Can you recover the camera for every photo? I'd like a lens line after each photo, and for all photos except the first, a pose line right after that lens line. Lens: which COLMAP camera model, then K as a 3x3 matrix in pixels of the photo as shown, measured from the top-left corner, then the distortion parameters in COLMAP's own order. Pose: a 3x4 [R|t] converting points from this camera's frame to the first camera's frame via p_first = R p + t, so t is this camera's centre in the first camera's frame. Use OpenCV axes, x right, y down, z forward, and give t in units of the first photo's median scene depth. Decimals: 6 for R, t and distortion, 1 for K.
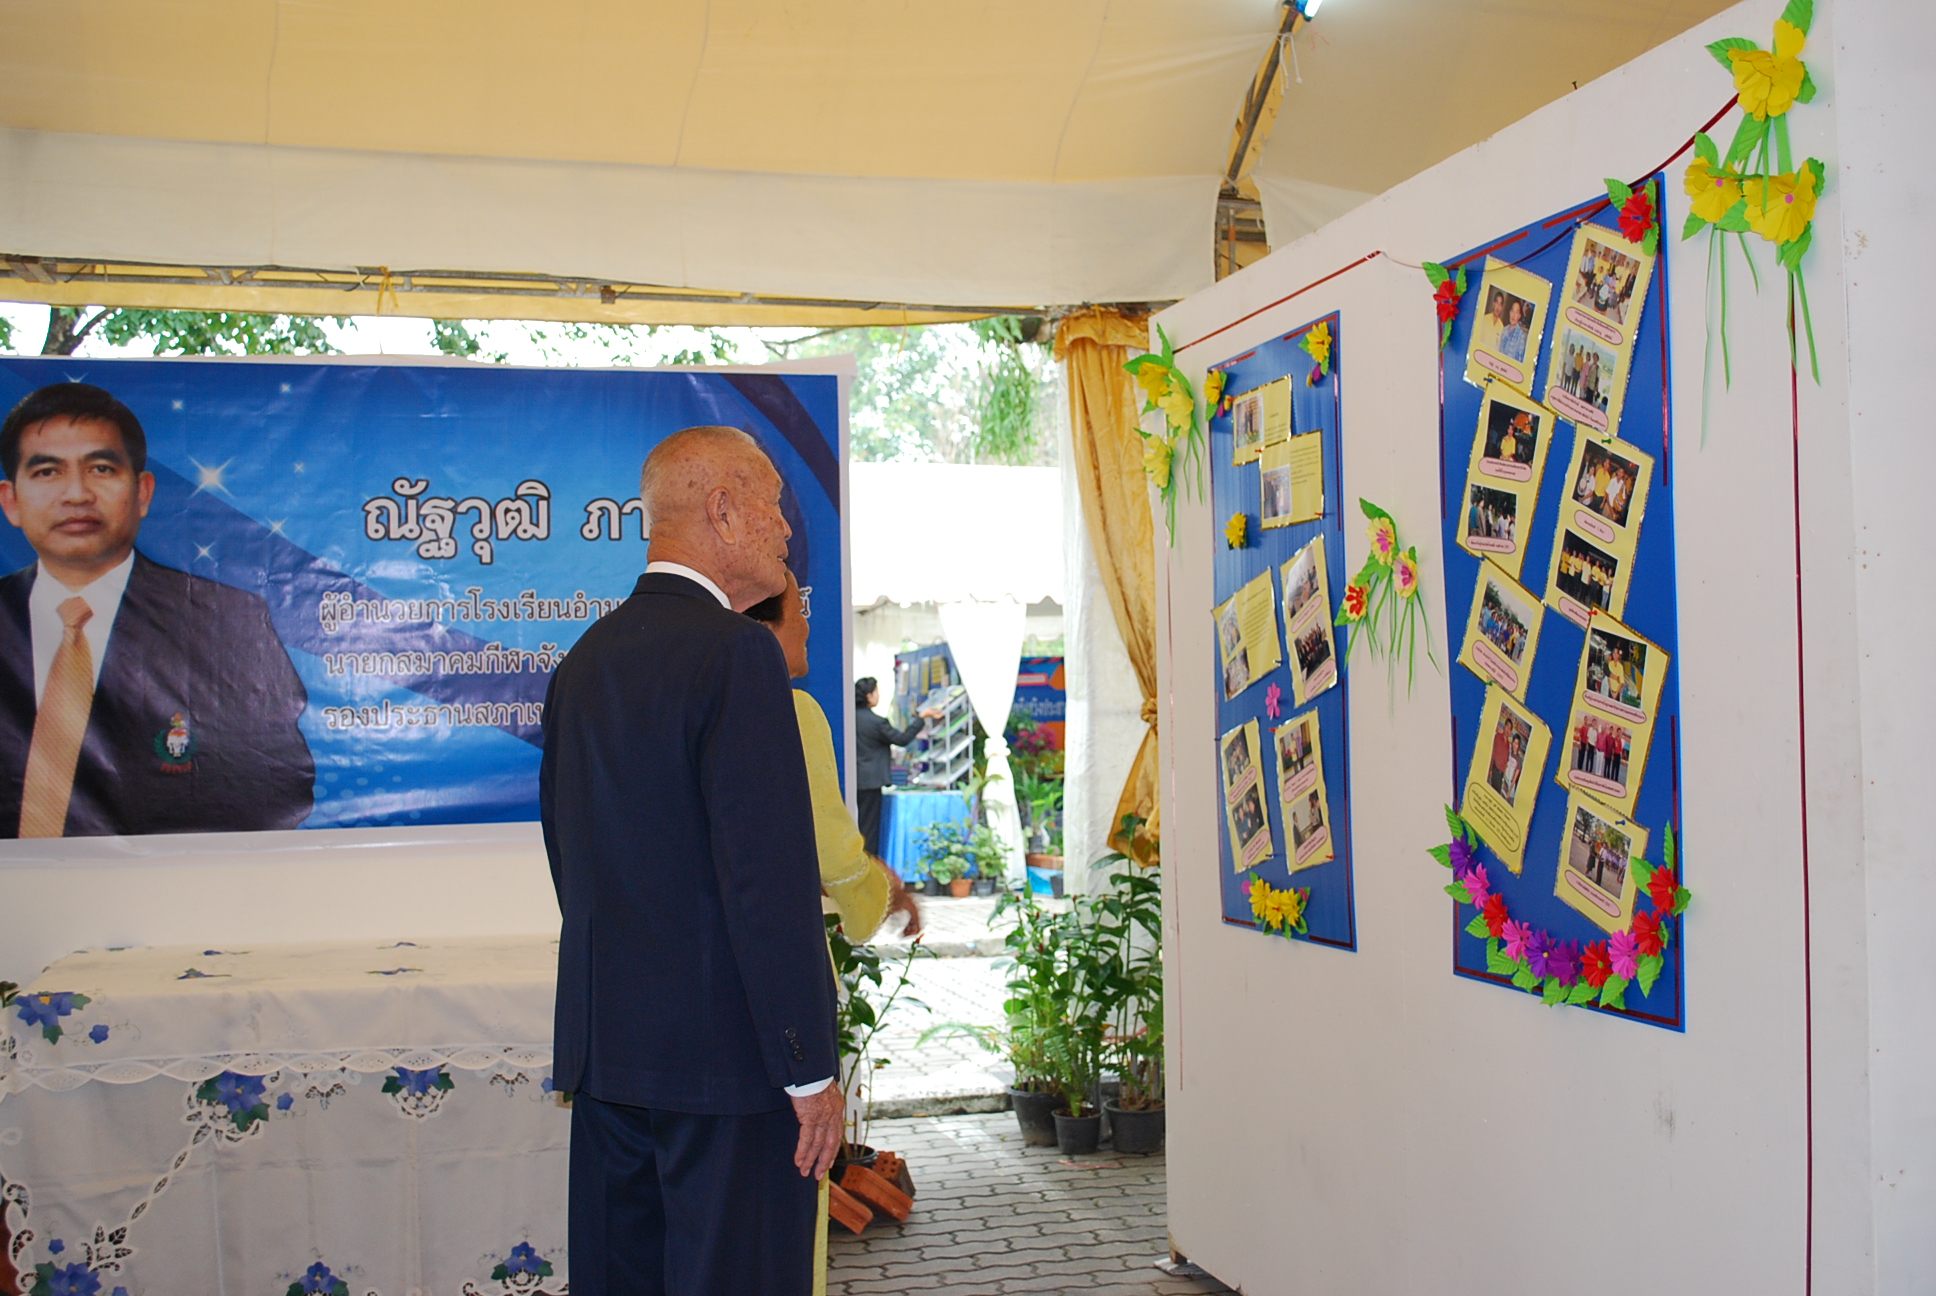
lens RADIAL K [[2054.6, 0, 968.0], [0, 2054.6, 648.0], [0, 0, 1]] dist [-0.067273, -0.004552]
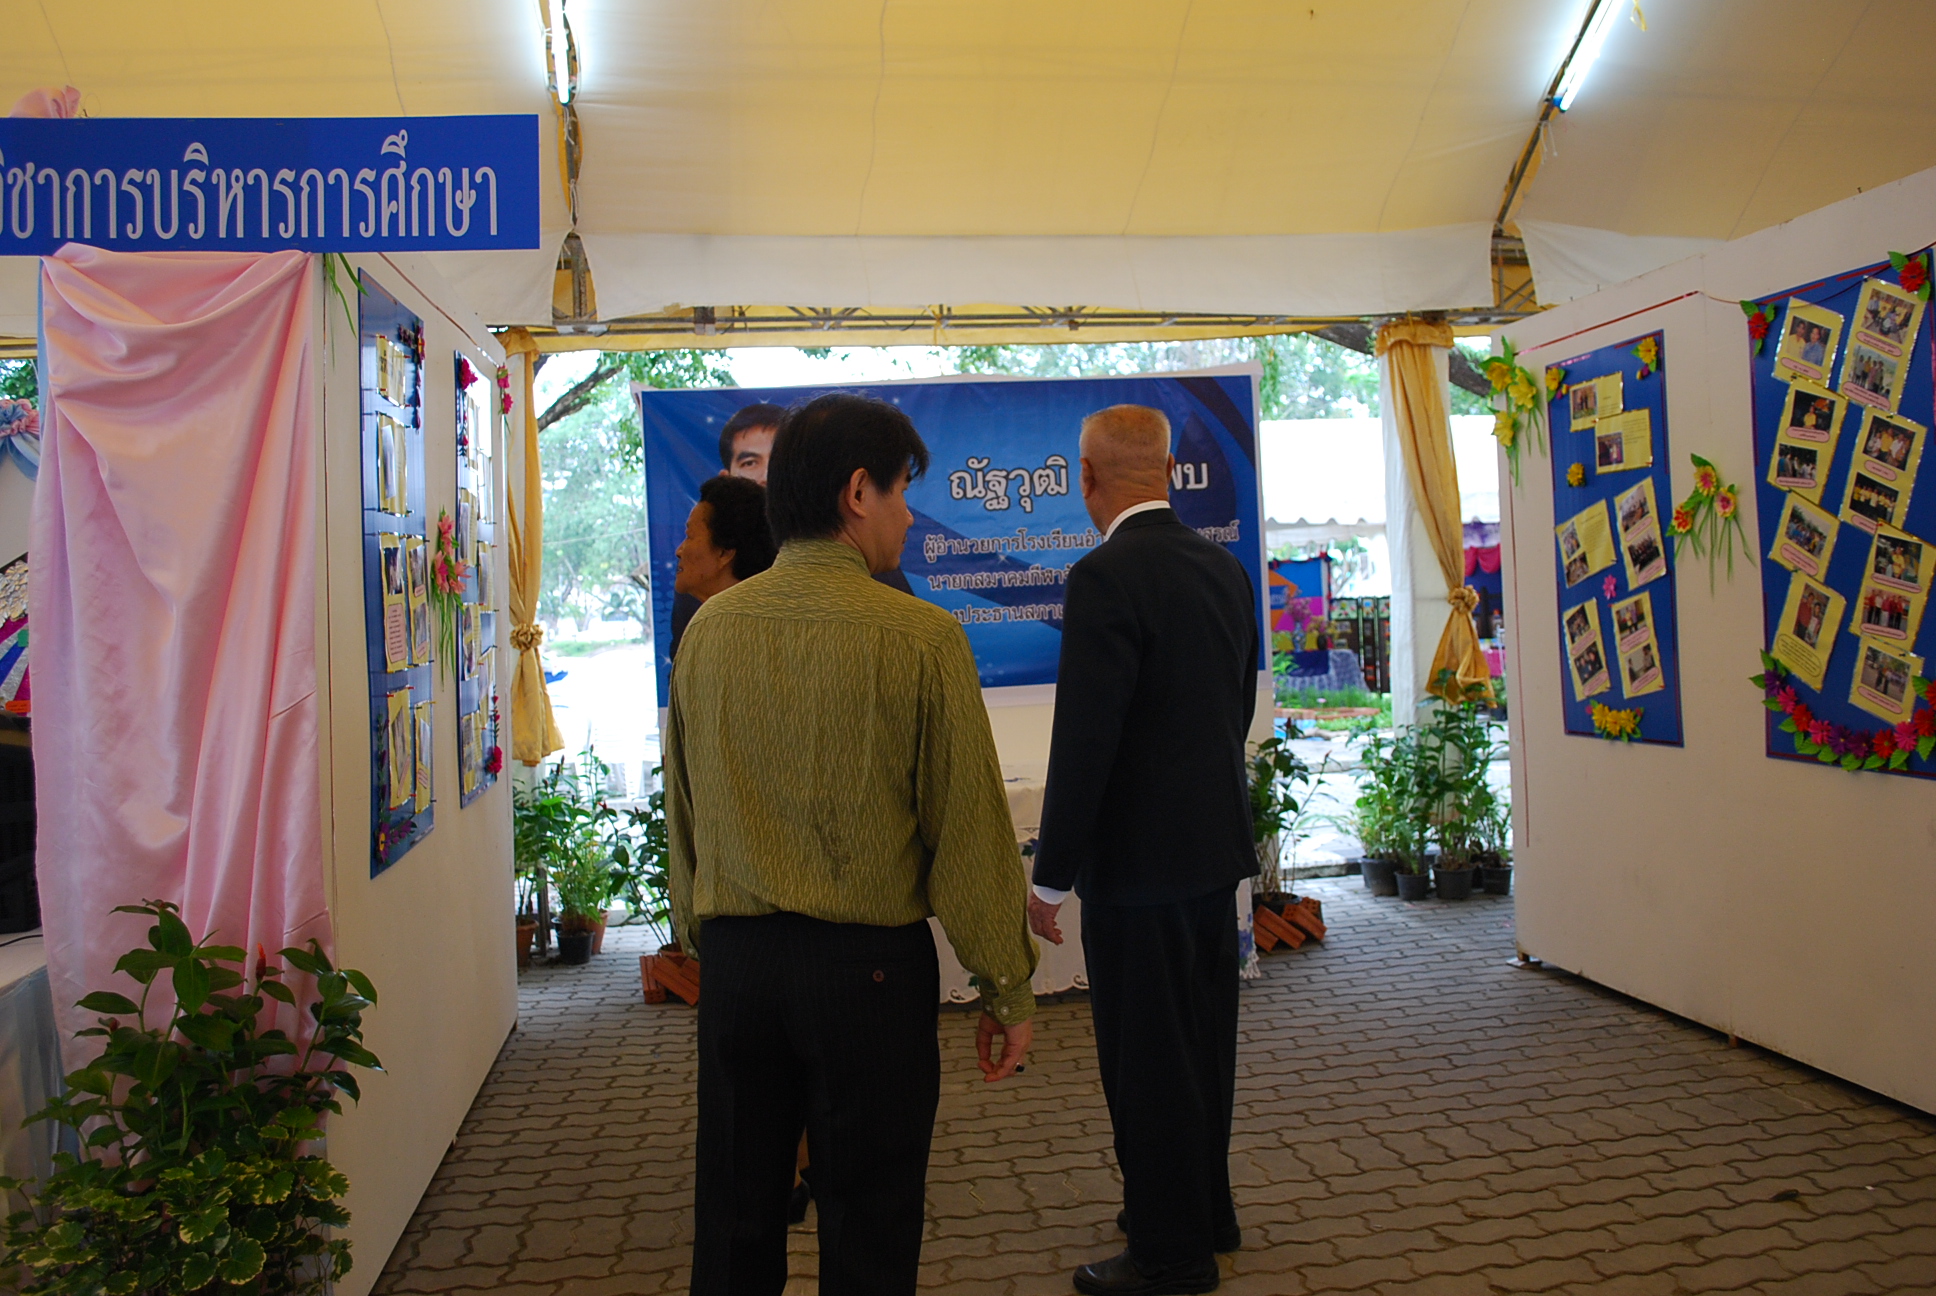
lens RADIAL K [[1562.4, 0, 968.0], [0, 1562.4, 648.0], [0, 0, 1]] dist [-0.087890, 0.009732]
pose [[0.993188, -0.027718, -0.113180, -0.238709], [0.034015, 0.997957, 0.054086, -0.008215], [0.111450, -0.057567, 0.992101, -0.228986]]
